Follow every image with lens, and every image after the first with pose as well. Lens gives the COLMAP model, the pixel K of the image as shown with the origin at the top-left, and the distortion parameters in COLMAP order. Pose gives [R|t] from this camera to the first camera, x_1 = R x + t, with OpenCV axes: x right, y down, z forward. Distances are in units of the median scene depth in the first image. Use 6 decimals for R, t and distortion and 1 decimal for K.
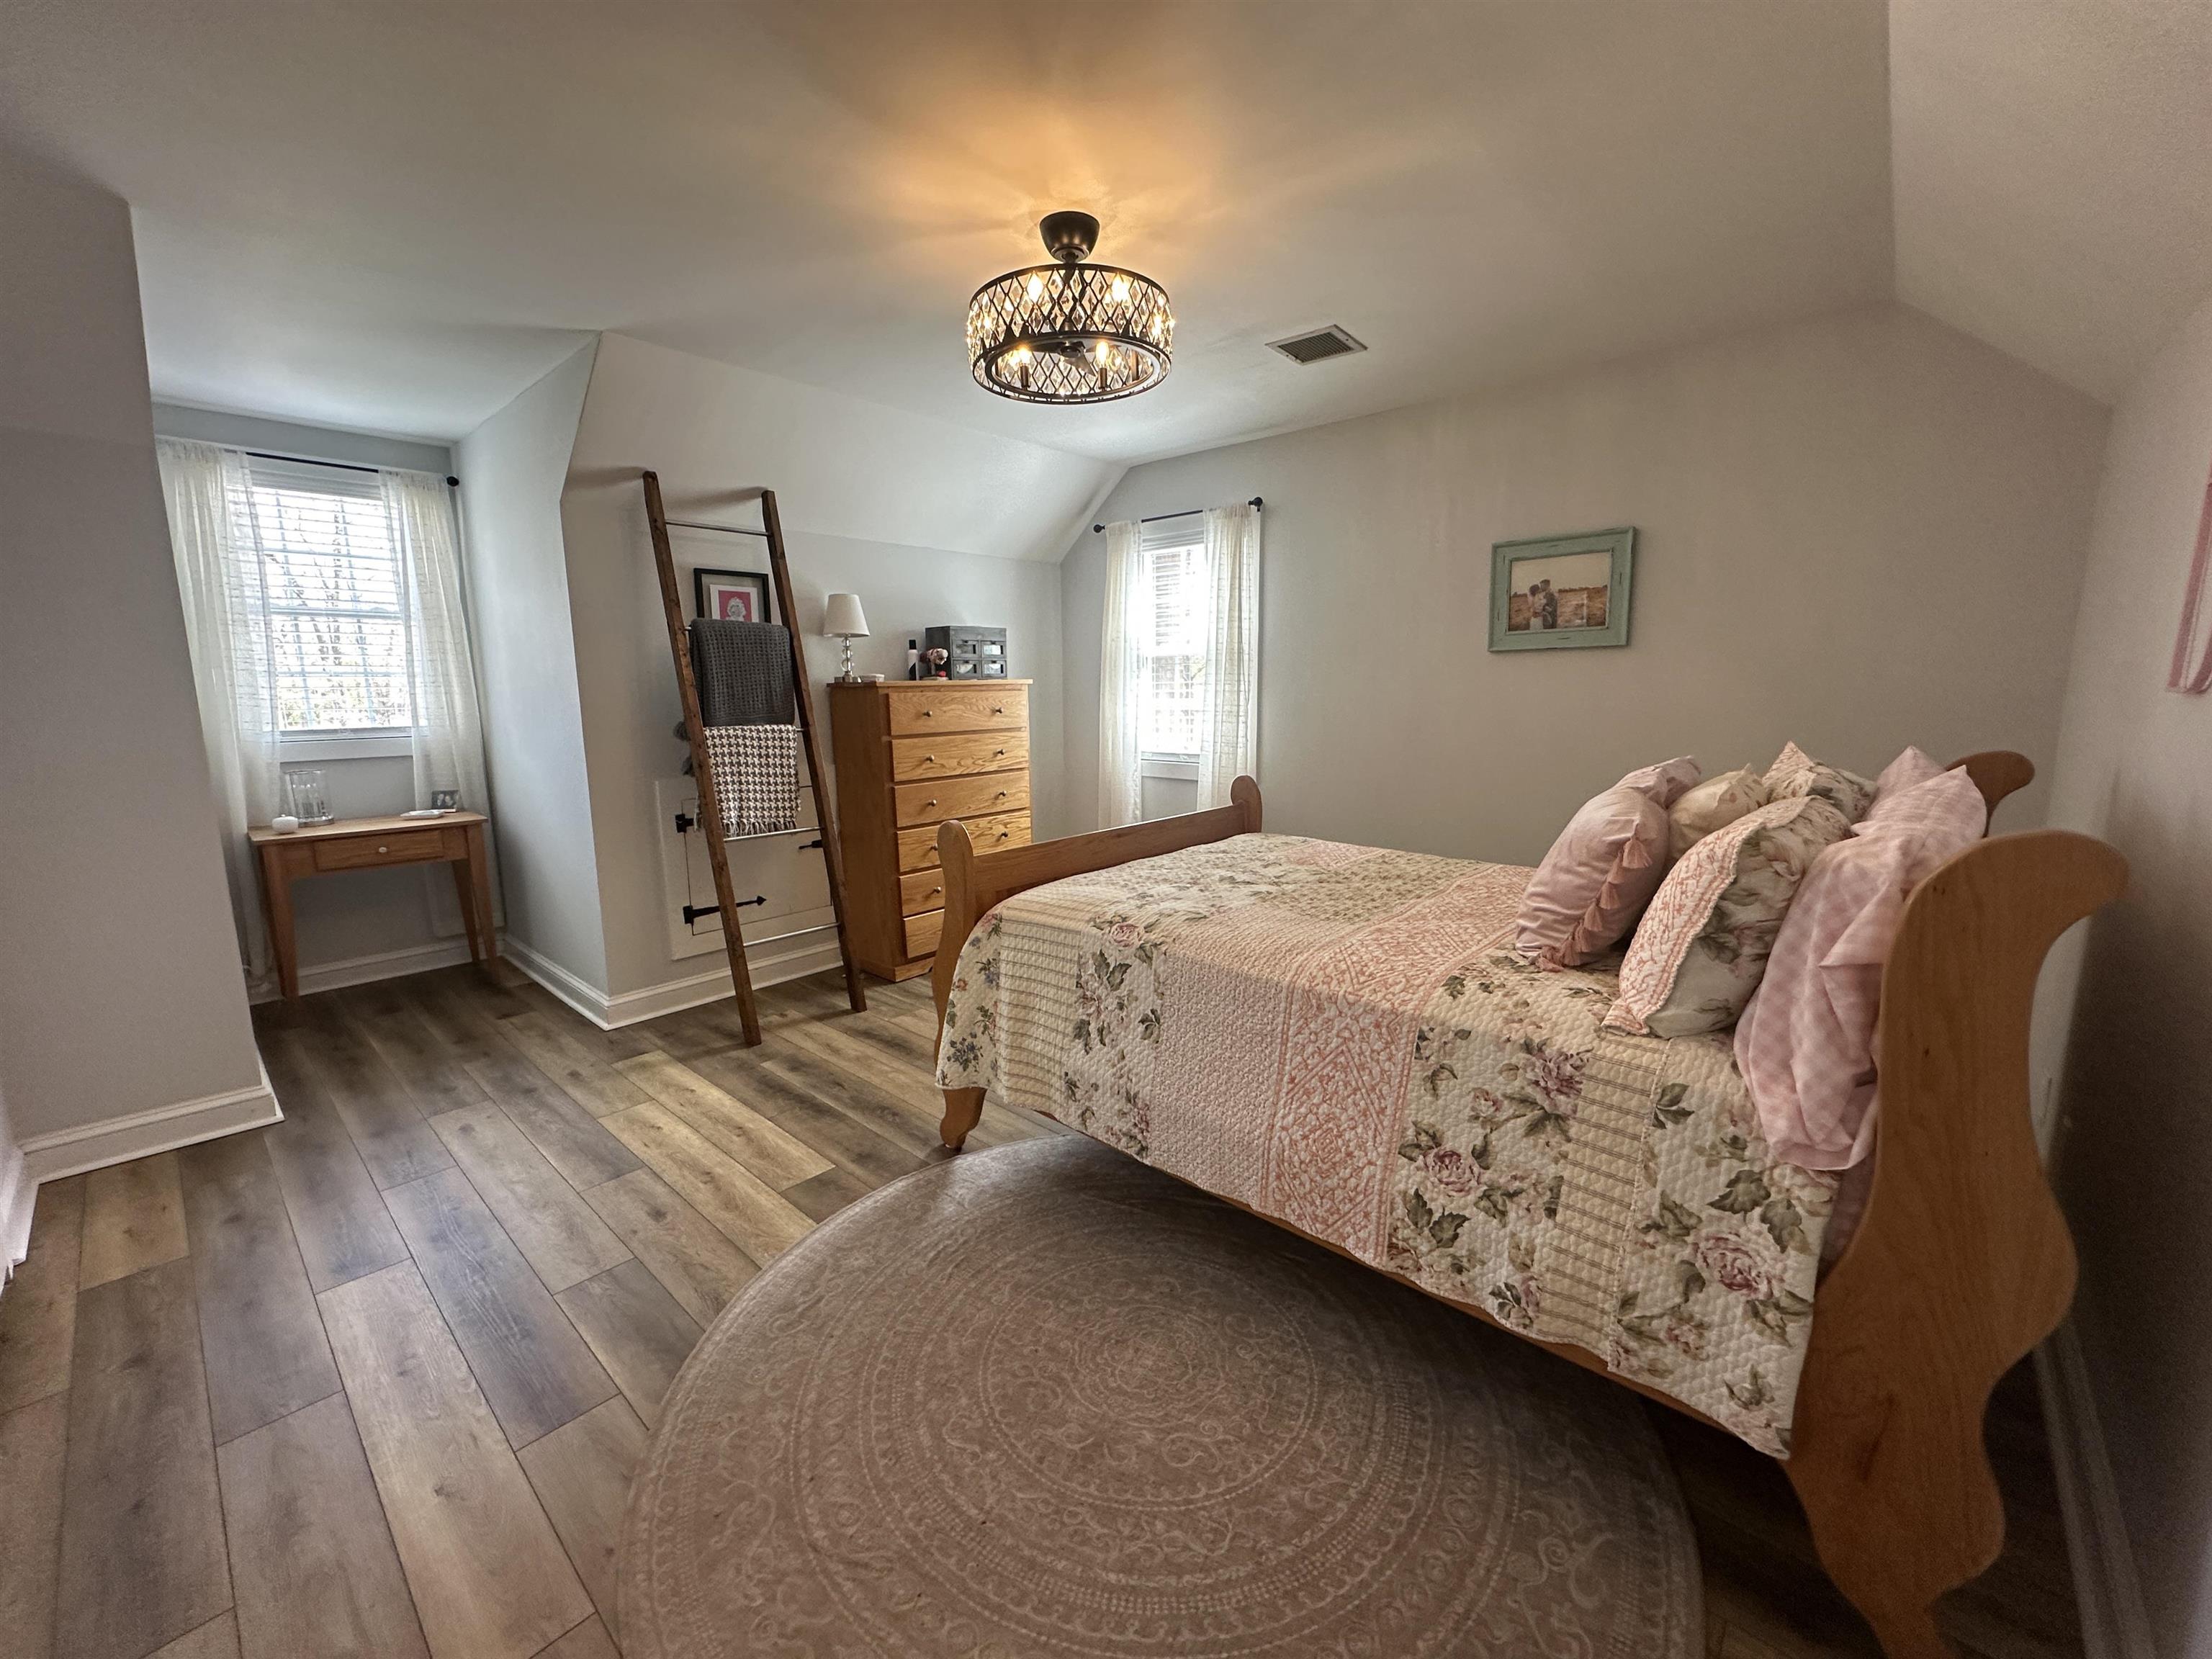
lens RADIAL K [[879.7, 0, 1101.7], [0, 879.7, 831.2], [0, 0, 1]] dist [0.000195, 0.000162]
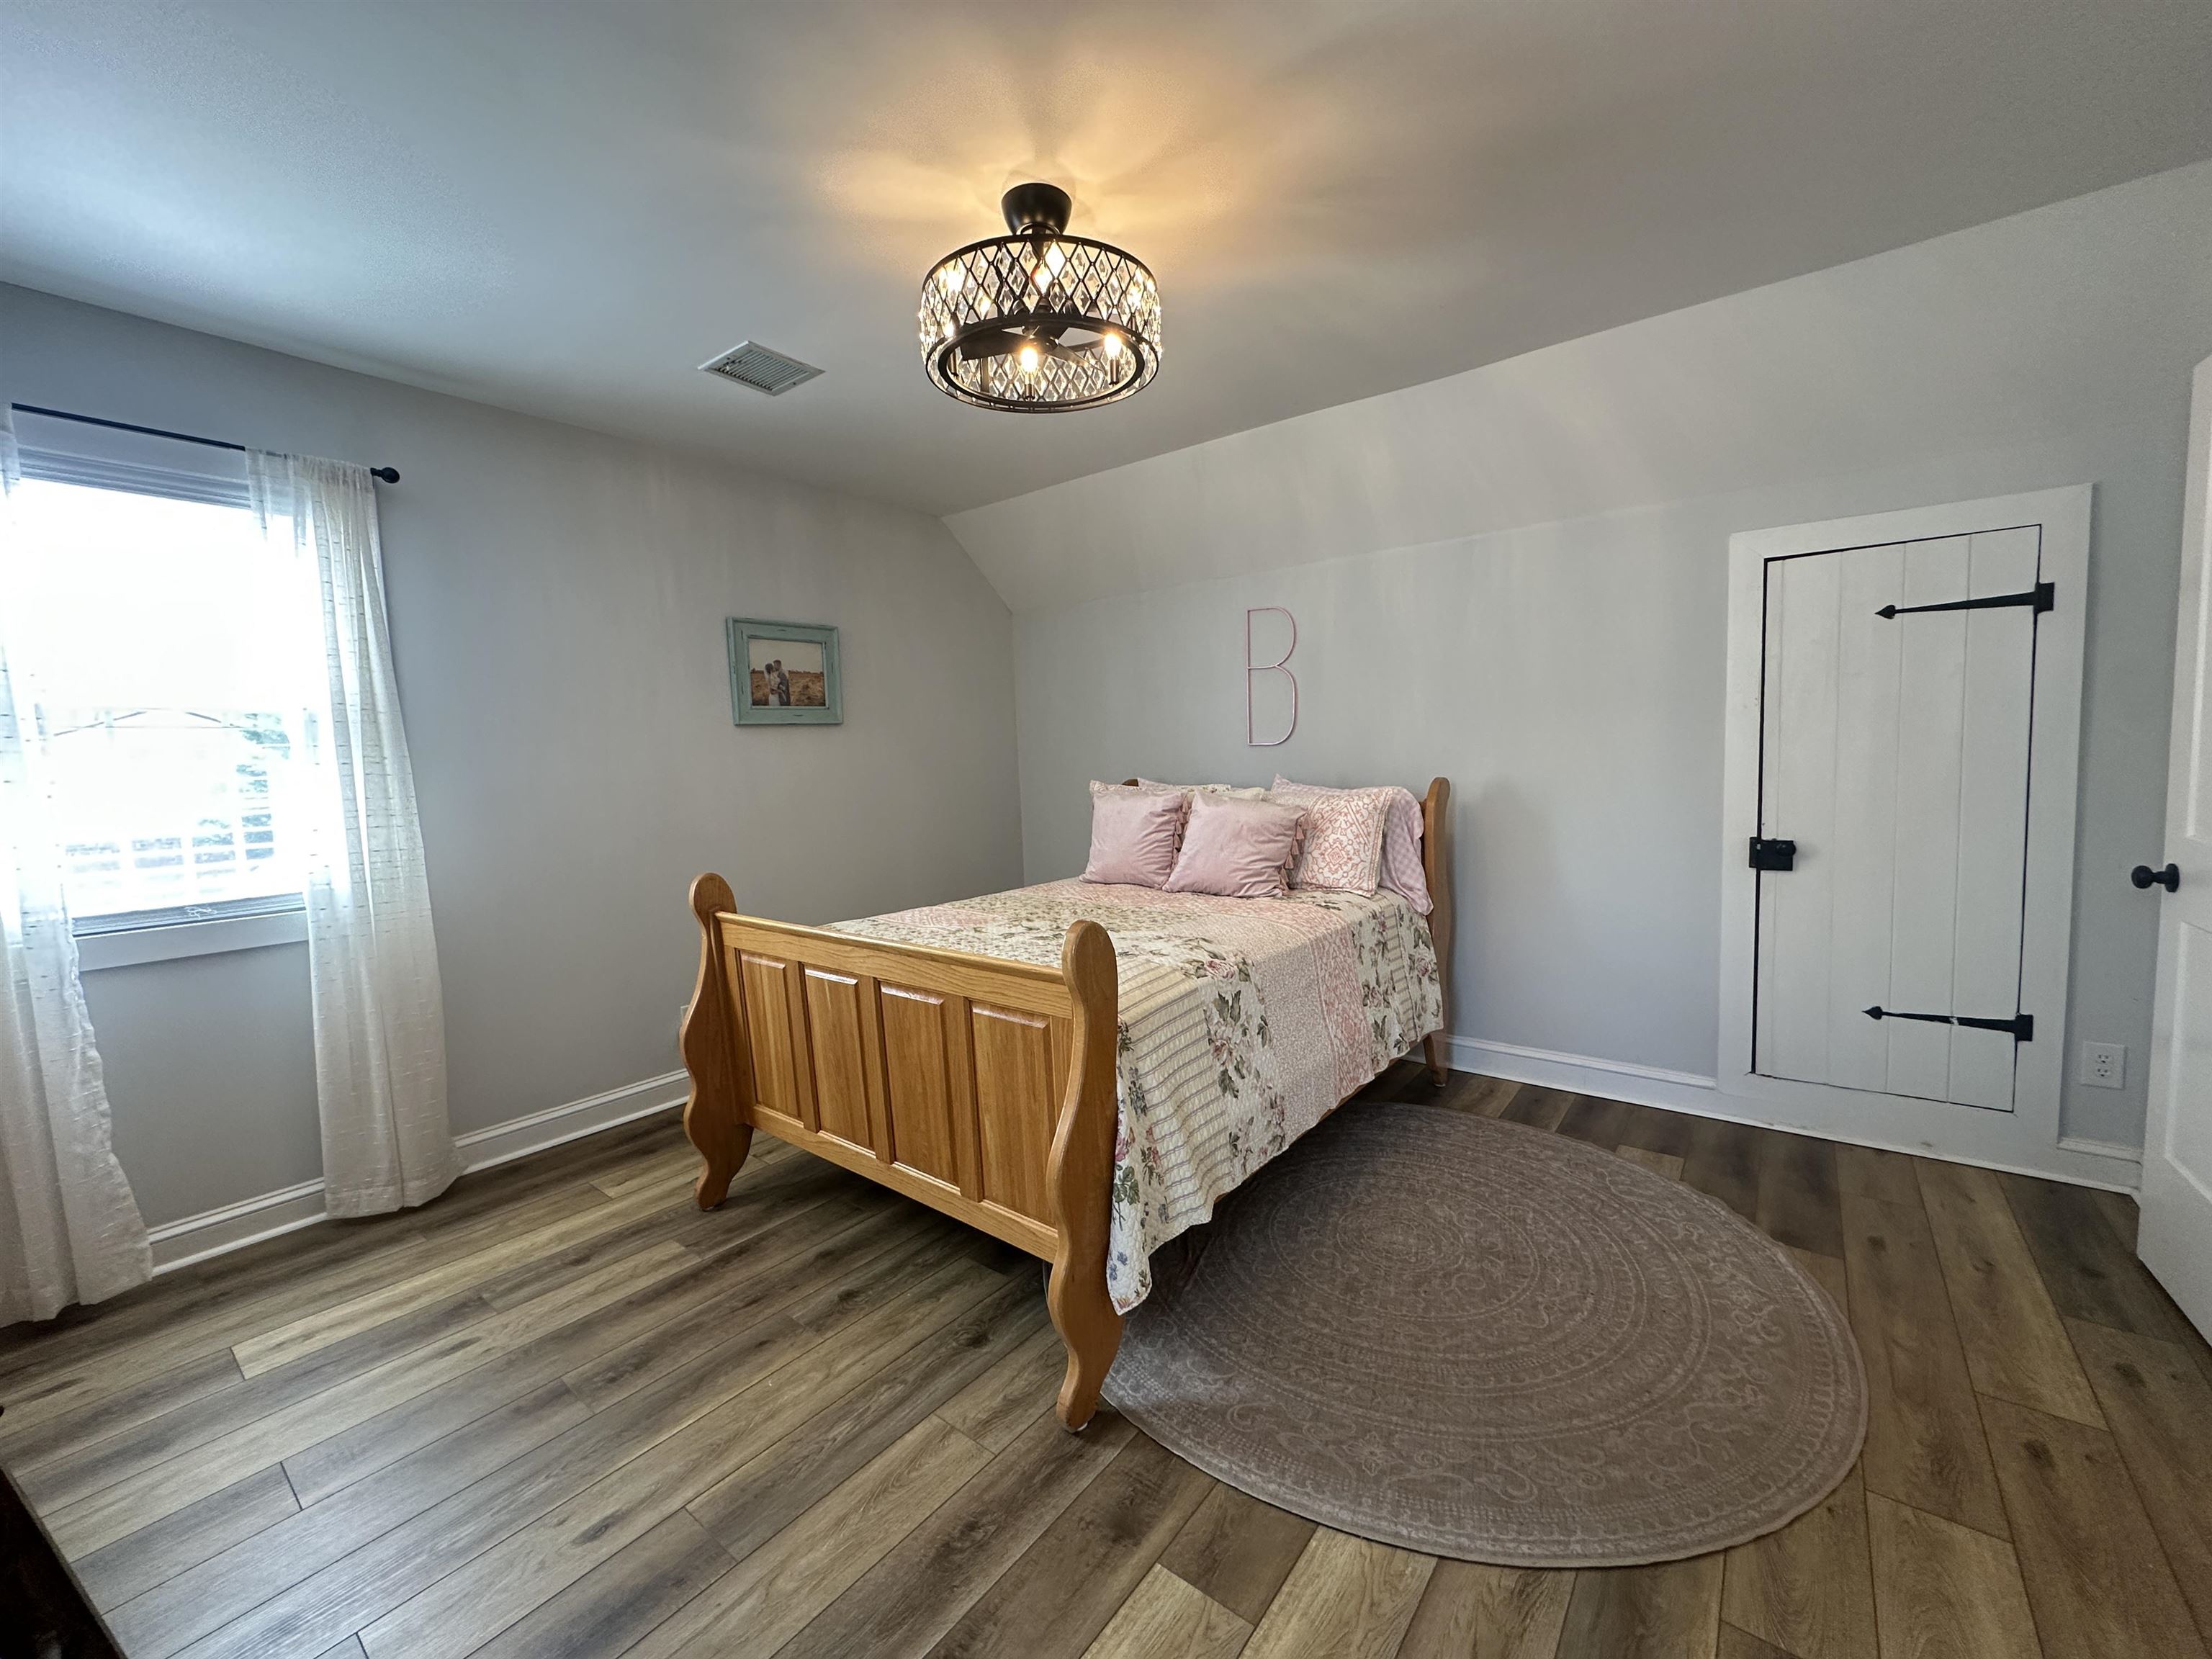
lens RADIAL K [[879.7, 0, 1103.1], [0, 879.7, 833.7], [0, 0, 1]] dist [0.000195, 0.000162]
pose [[-0.067173, -0.078360, 0.994660, -0.926352], [0.197182, 0.976206, 0.090222, -0.150584], [-0.978063, 0.202190, -0.050123, 1.086421]]
